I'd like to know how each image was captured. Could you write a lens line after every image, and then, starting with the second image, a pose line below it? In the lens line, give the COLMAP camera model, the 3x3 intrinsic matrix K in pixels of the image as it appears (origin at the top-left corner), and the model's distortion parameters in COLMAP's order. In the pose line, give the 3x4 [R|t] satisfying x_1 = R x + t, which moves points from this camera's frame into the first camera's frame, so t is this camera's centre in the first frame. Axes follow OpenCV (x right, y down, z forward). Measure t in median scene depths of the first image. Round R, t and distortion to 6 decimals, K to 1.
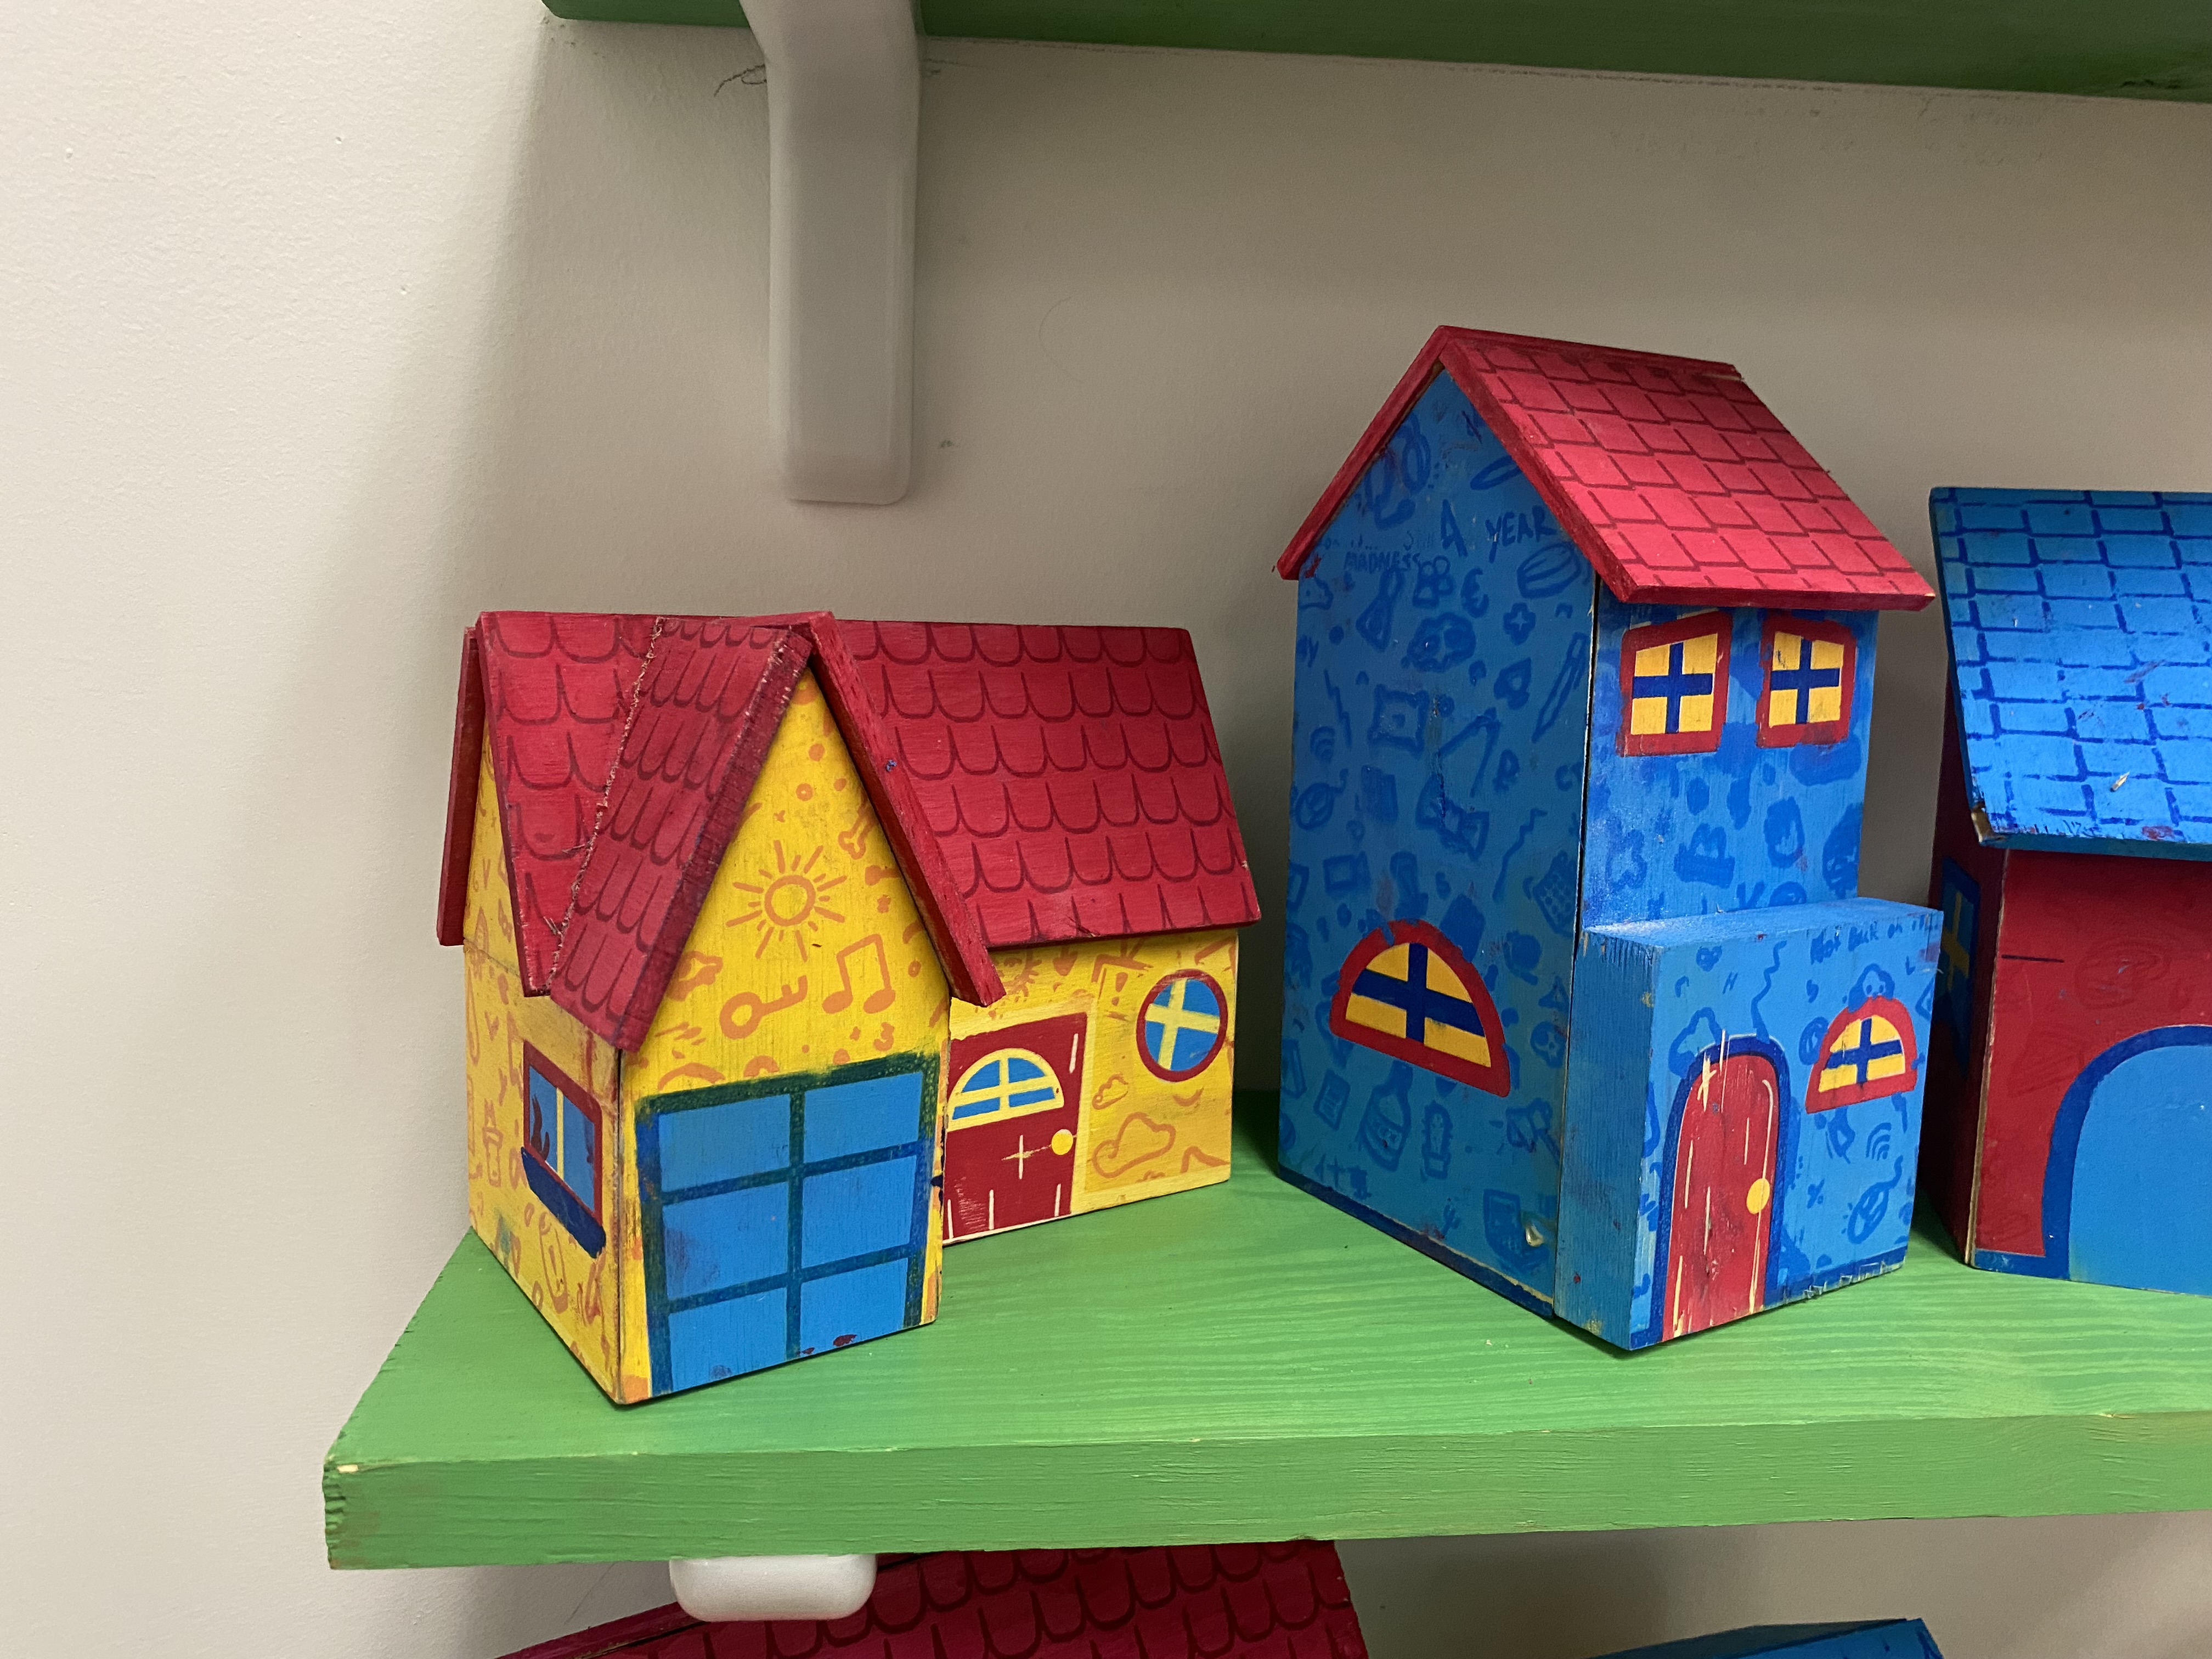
lens RADIAL K [[1687.5, 0, 1103.9], [0, 1687.5, 834.6], [0, 0, 1]] dist [-0.002883, 0.002651]
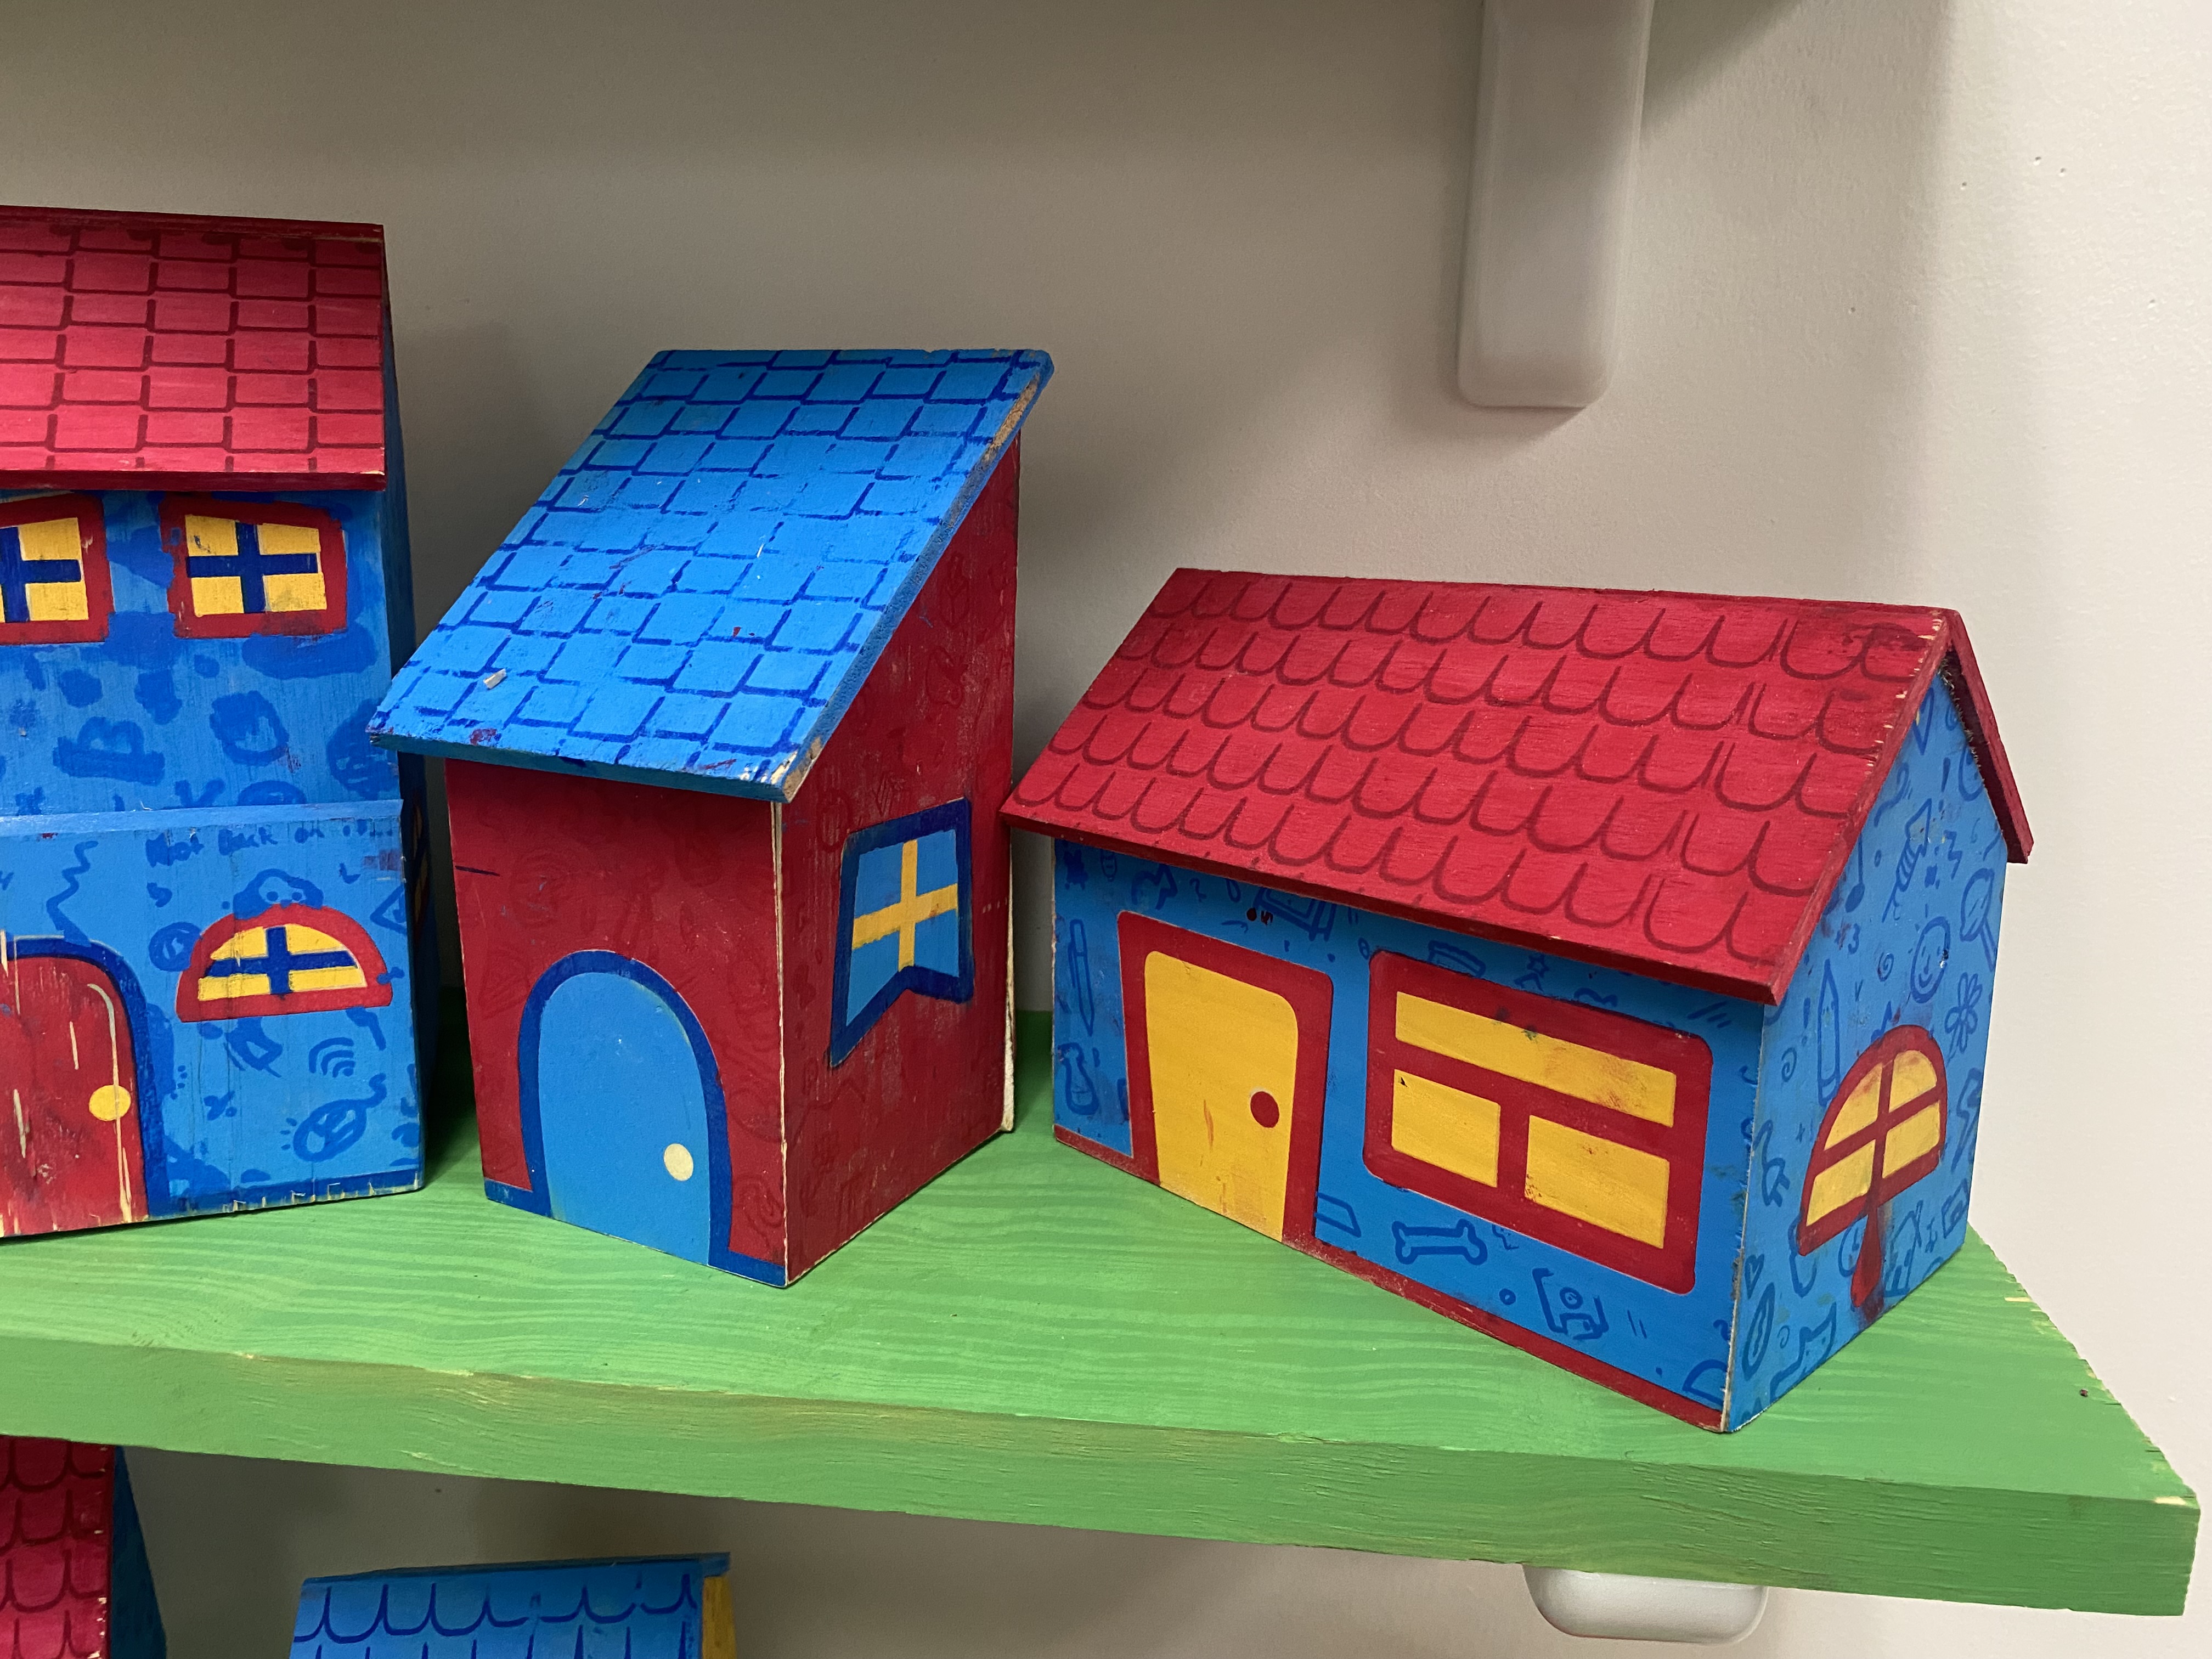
lens RADIAL K [[1687.5, 0, 1105.6], [0, 1687.5, 824.9], [0, 0, 1]] dist [-0.002883, 0.002651]
pose [[0.975171, 0.031854, -0.219152, 1.104296], [-0.018401, 0.997834, 0.063155, -0.016099], [0.220689, -0.057555, 0.973645, 0.183896]]
